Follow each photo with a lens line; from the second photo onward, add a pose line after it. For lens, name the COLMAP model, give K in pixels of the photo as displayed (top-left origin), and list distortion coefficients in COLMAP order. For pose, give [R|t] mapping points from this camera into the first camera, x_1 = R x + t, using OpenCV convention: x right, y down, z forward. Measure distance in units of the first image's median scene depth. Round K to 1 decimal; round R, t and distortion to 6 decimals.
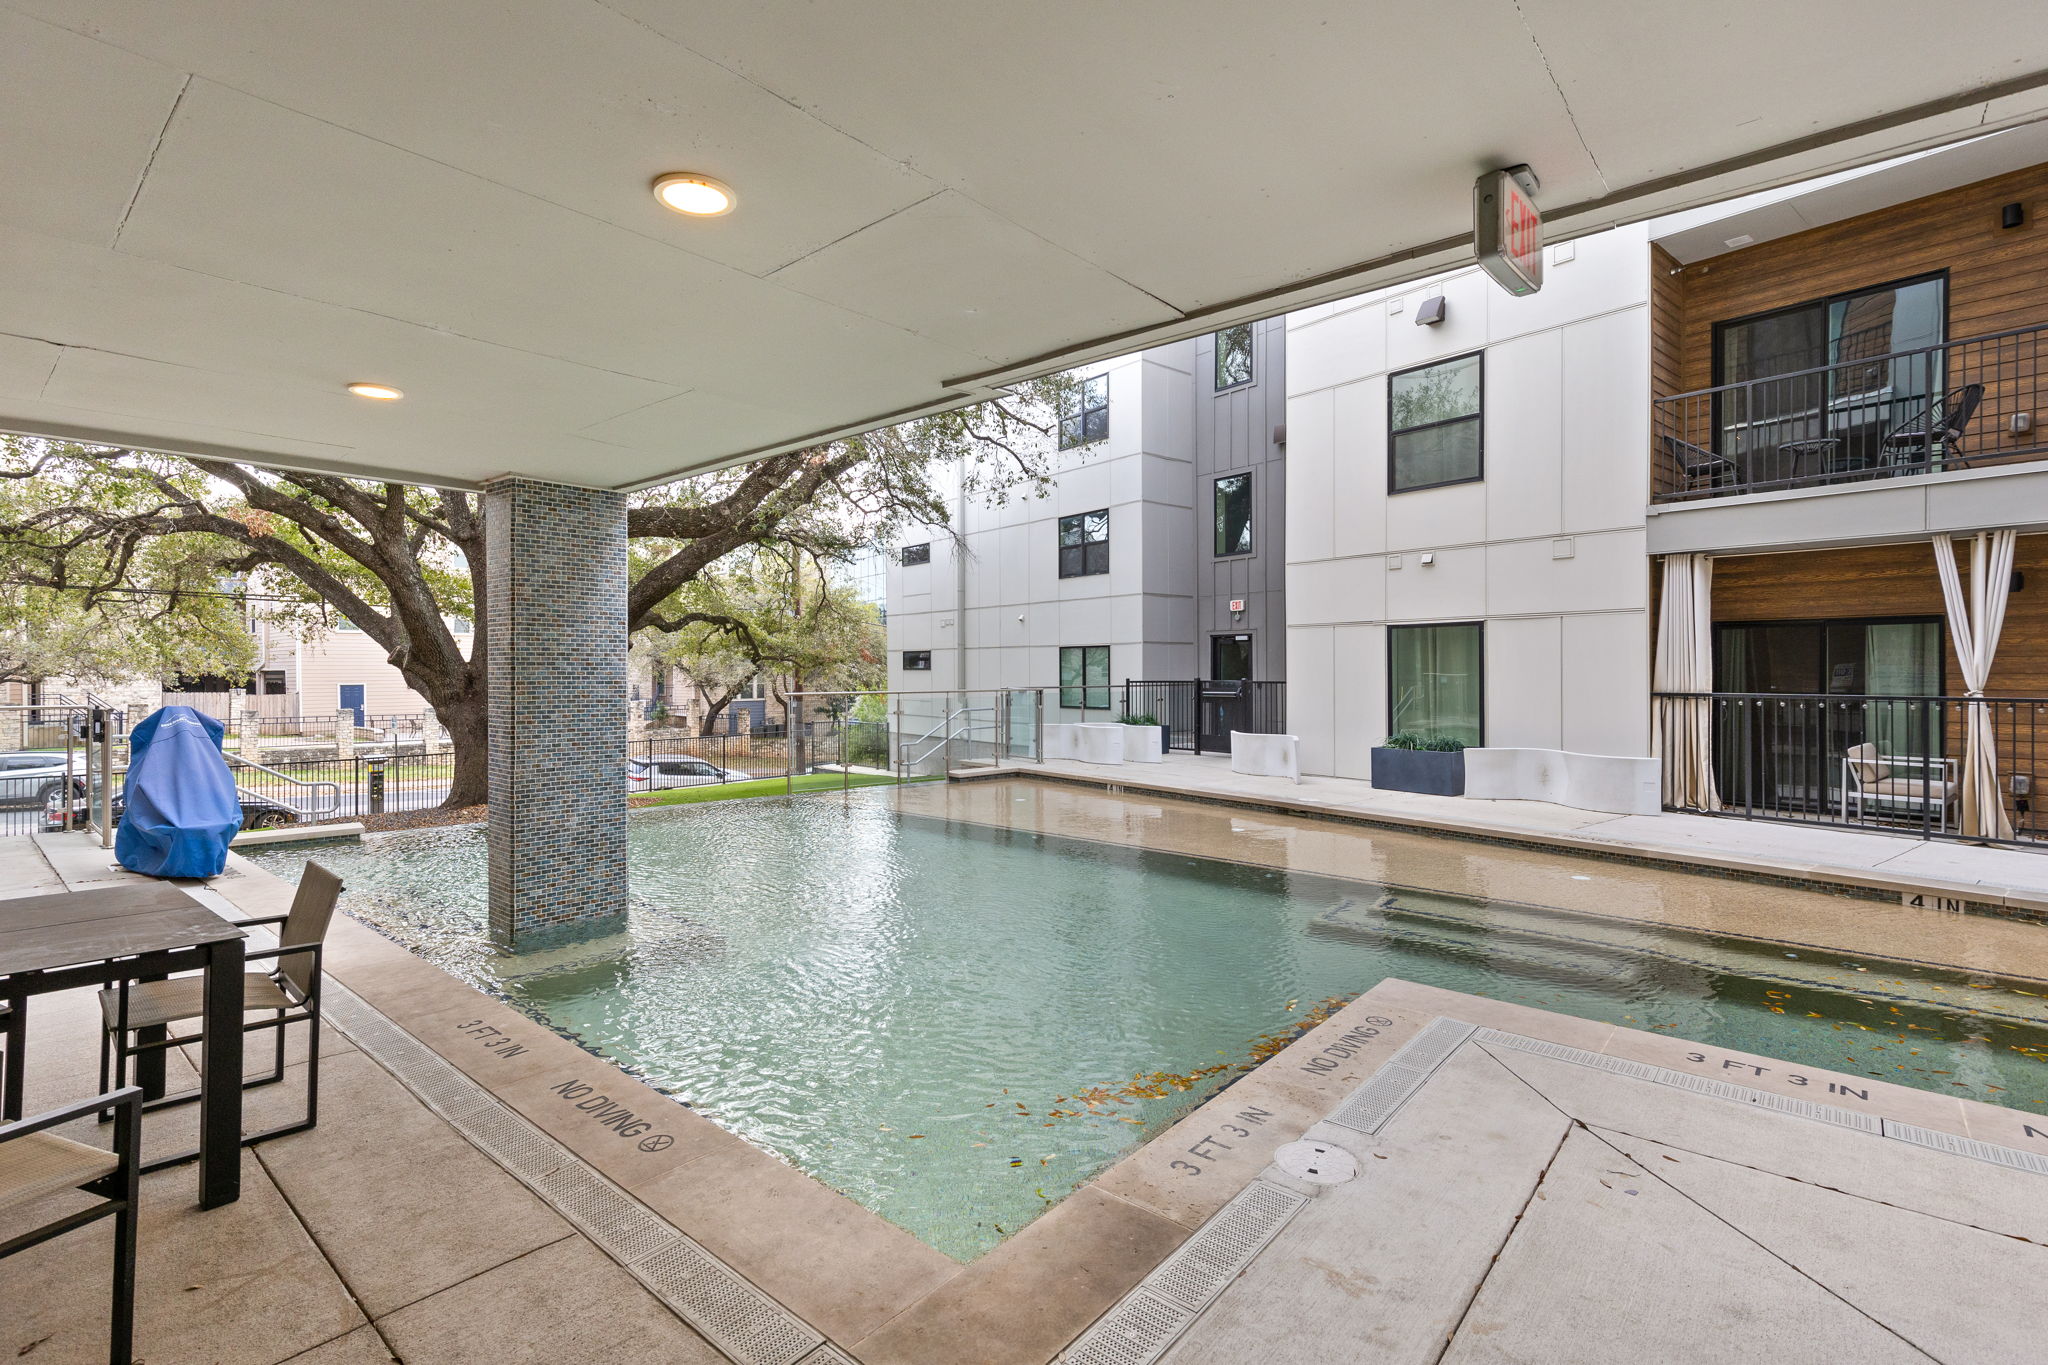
lens RADIAL K [[933.1, 0, 1030.7], [0, 933.1, 671.5], [0, 0, 1]] dist [0.004658, -0.000137]
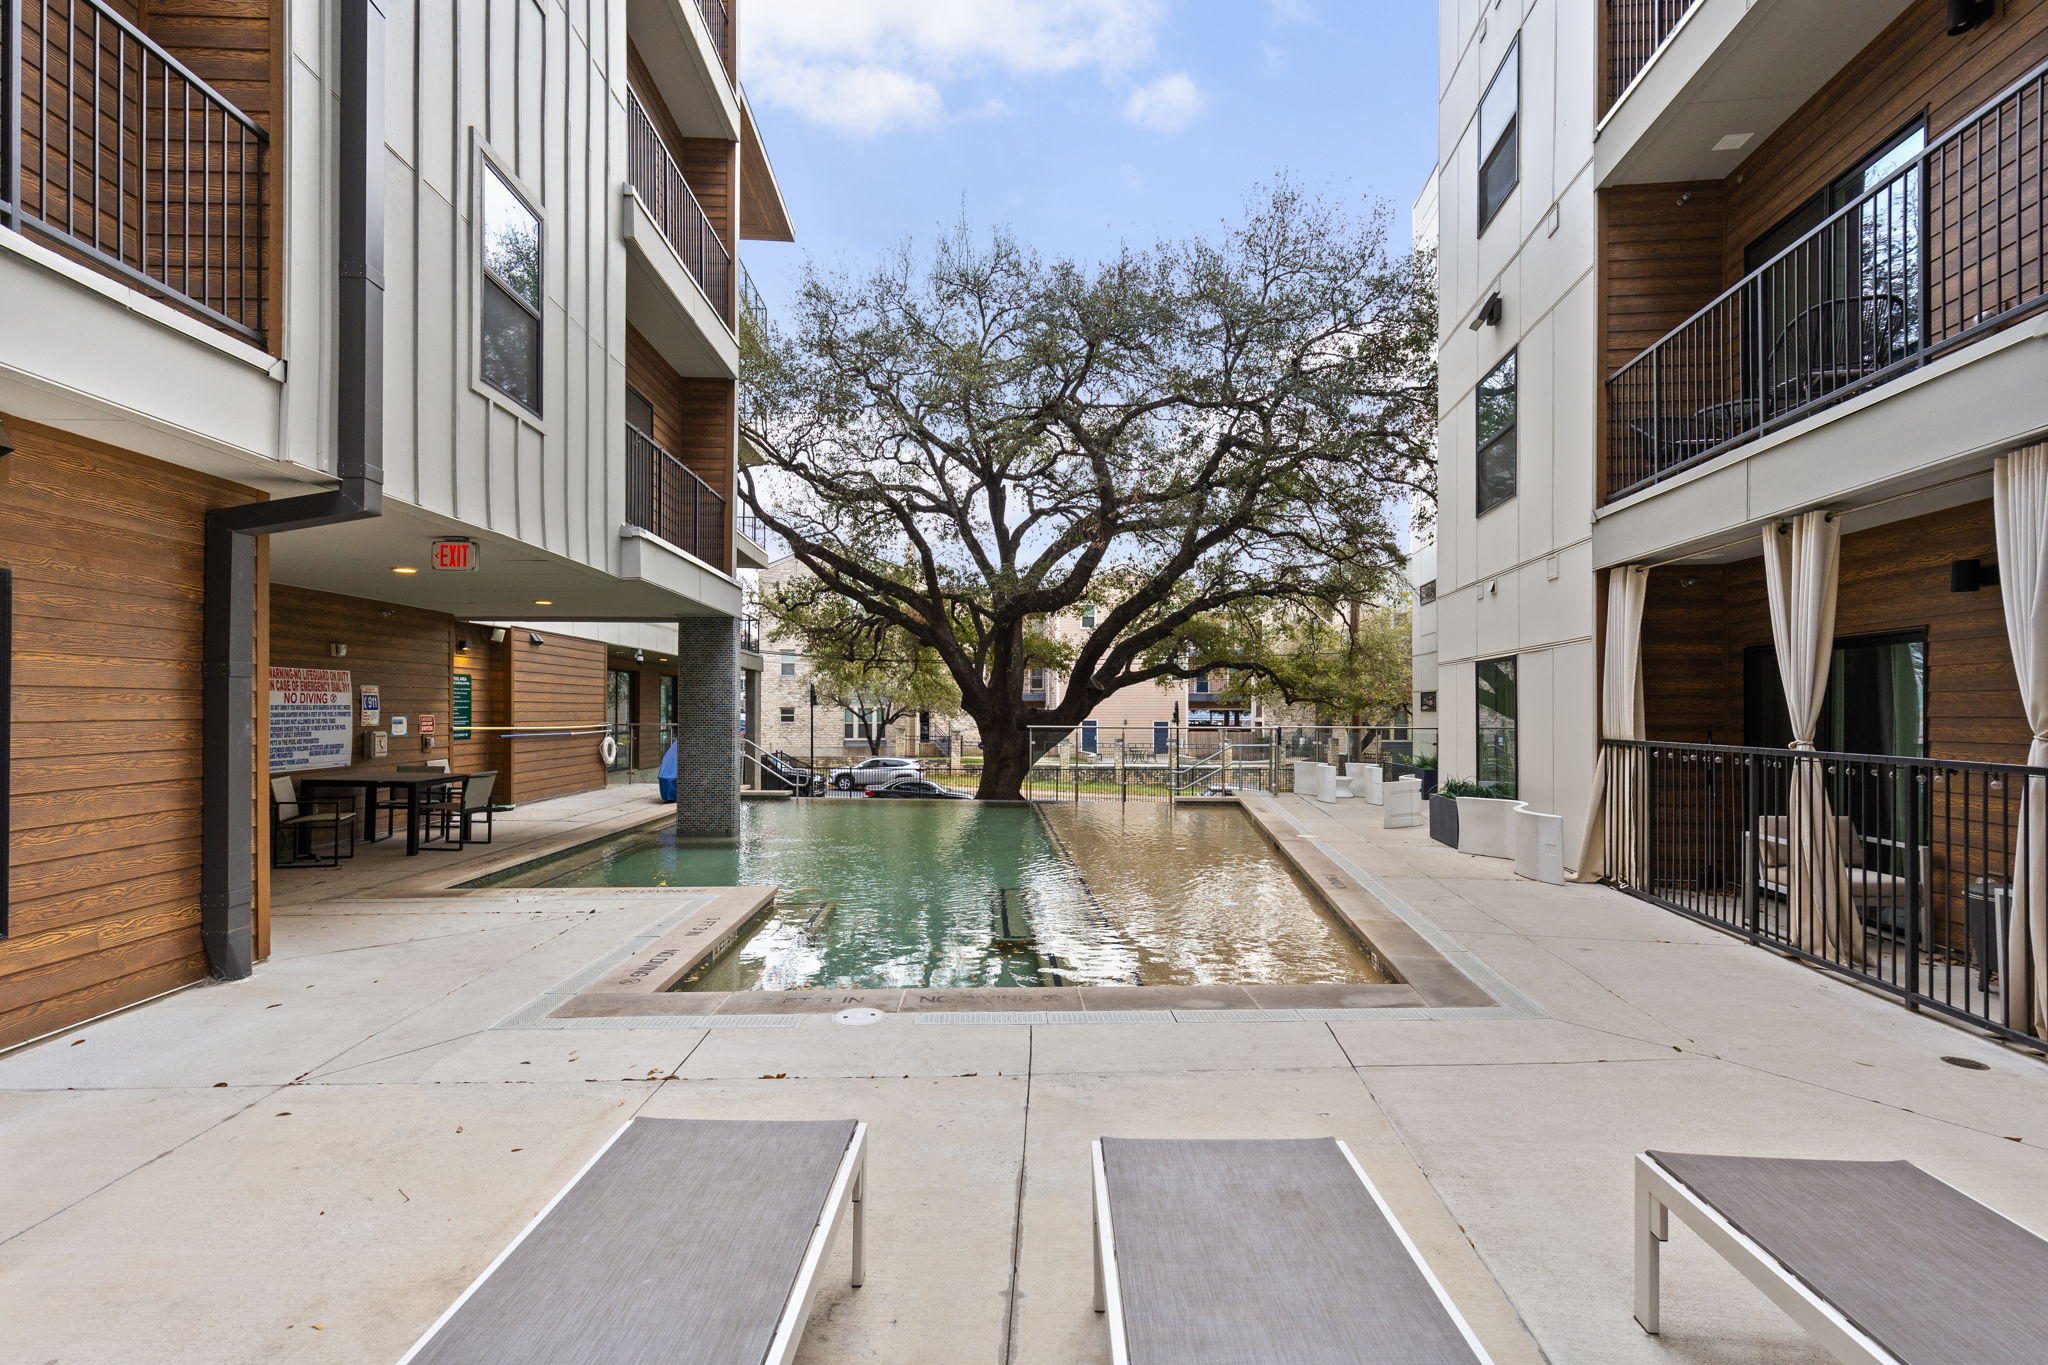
lens RADIAL K [[933.1, 0, 1030.7], [0, 933.1, 671.5], [0, 0, 1]] dist [0.004658, -0.000137]
pose [[0.684354, -0.025470, -0.728705, 0.932527], [-0.006314, 0.999145, -0.040852, -0.000154], [0.729122, 0.032558, 0.683609, 0.089515]]
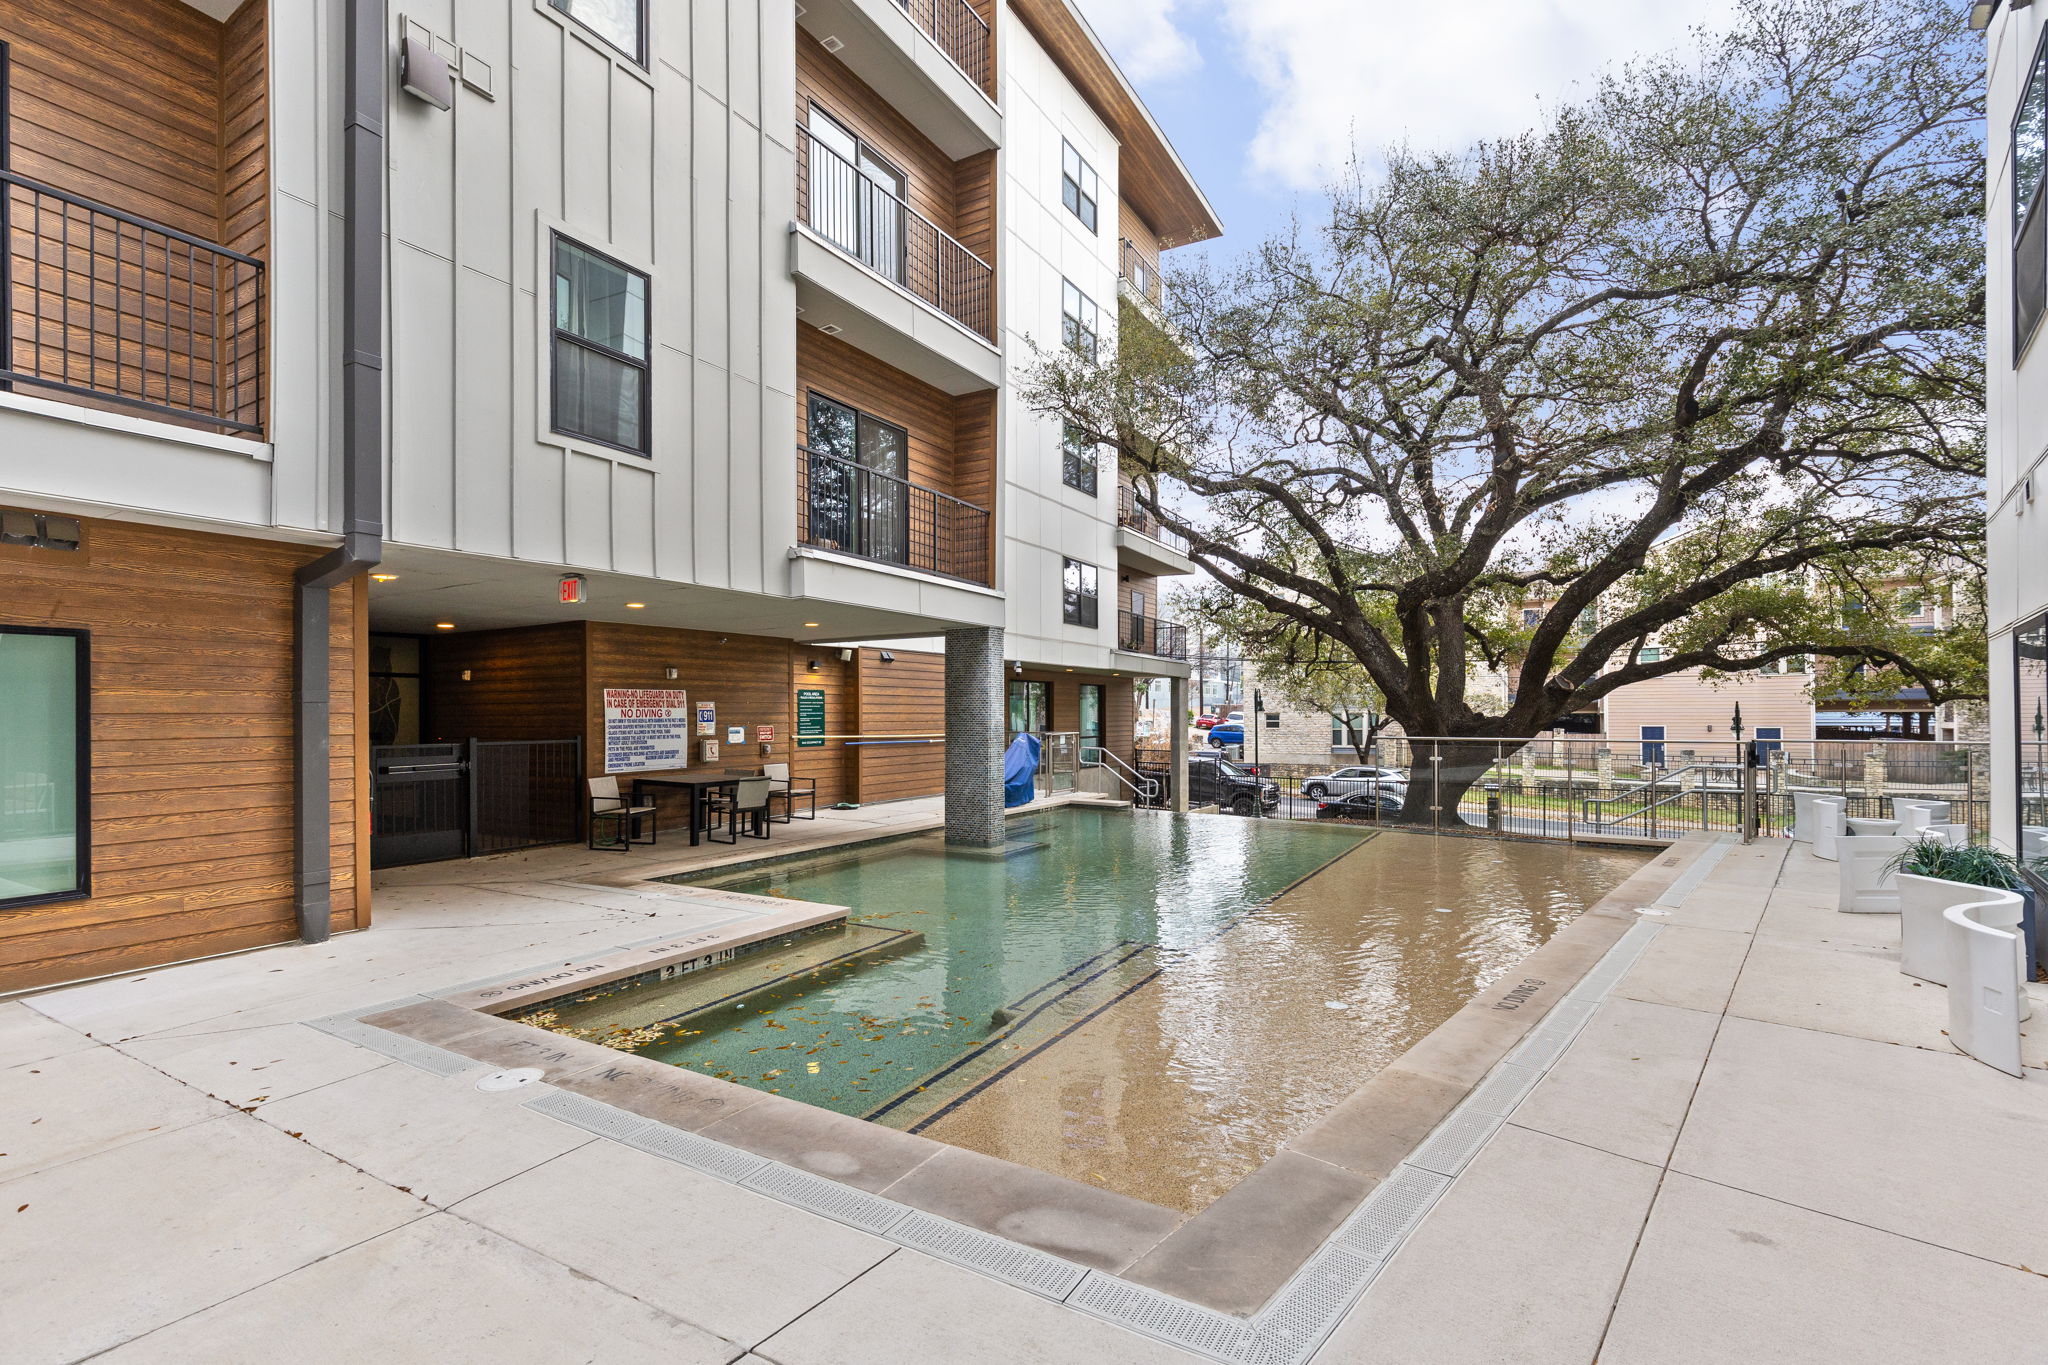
lens RADIAL K [[929.8, 0, 1024.0], [0, 929.8, 682.5], [0, 0, 1]] dist [0.005442, -0.000120]
pose [[0.174079, -0.032335, -0.984201, 0.976841], [0.001453, 0.999468, -0.032580, -0.007279], [0.984731, 0.004242, 0.174034, 0.483040]]
